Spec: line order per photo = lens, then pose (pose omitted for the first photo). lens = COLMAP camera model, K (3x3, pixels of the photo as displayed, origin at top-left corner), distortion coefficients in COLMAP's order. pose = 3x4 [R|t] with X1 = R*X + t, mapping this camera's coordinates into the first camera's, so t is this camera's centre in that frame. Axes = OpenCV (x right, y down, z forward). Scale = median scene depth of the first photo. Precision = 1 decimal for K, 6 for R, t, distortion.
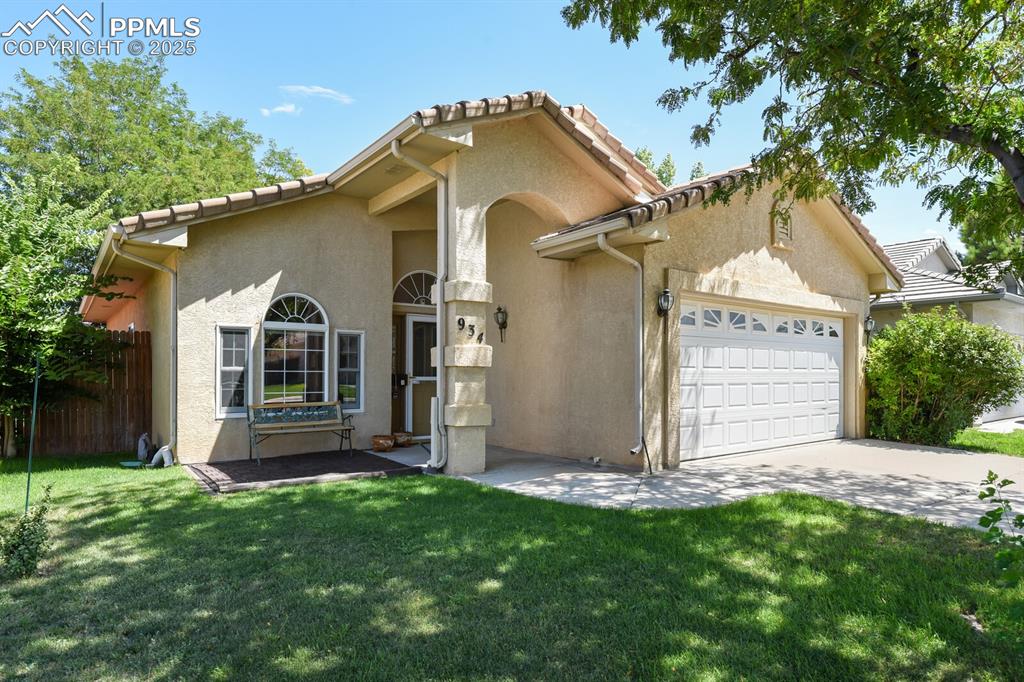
lens RADIAL K [[591.2, 0, 529.5], [0, 591.2, 373.2], [0, 0, 1]] dist [-0.002087, -0.000762]
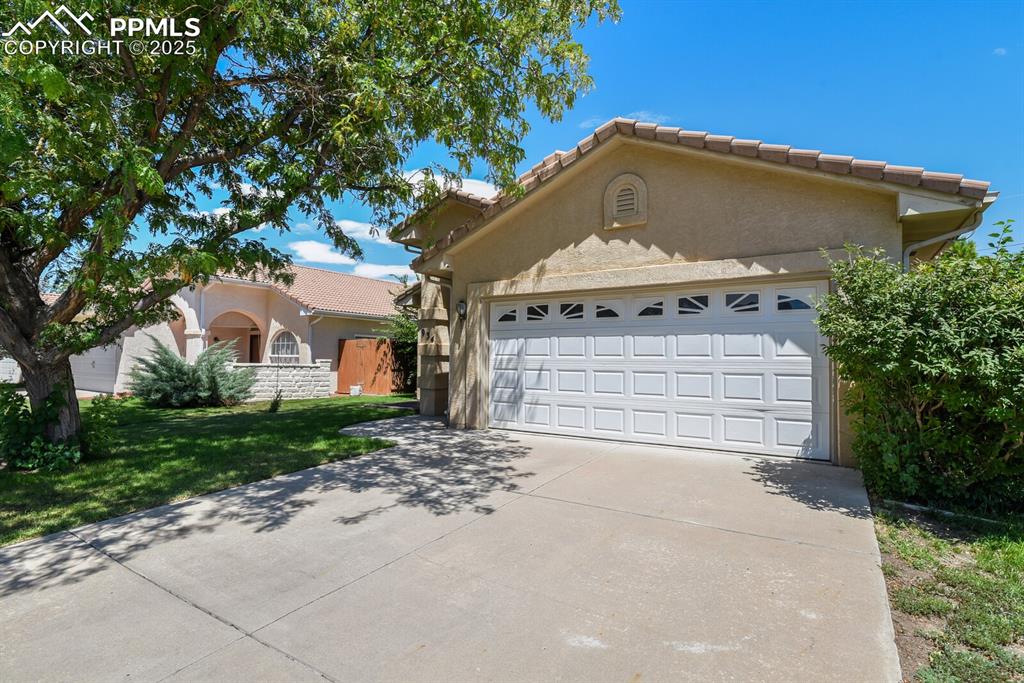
lens RADIAL K [[496.5, 0, 521.6], [0, 496.5, 341.4], [0, 0, 1]] dist [-0.028612, 0.000730]
pose [[0.340716, -0.031490, -0.939639, 1.304526], [-0.002932, 0.999398, -0.034556, -0.003067], [0.940162, 0.014529, 0.340418, 0.688303]]
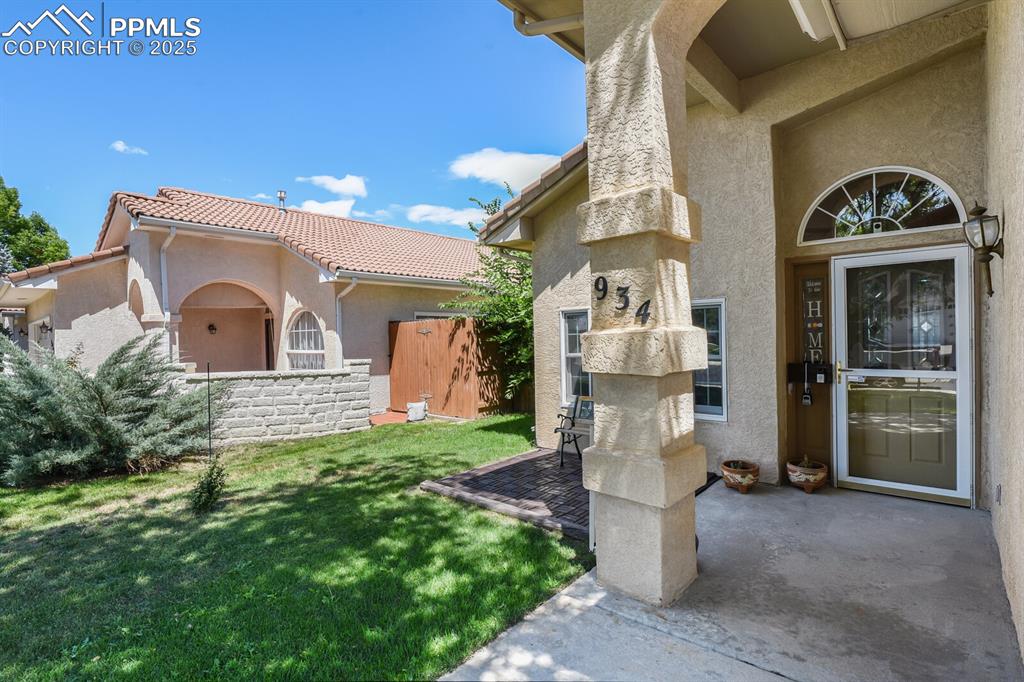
lens RADIAL K [[496.5, 0, 516.7], [0, 496.5, 349.6], [0, 0, 1]] dist [-0.028612, 0.000730]
pose [[0.184001, 0.021407, -0.982693, 0.253689], [0.025437, 0.999324, 0.026532, -0.040252], [0.982597, -0.029879, 0.183332, 0.768312]]
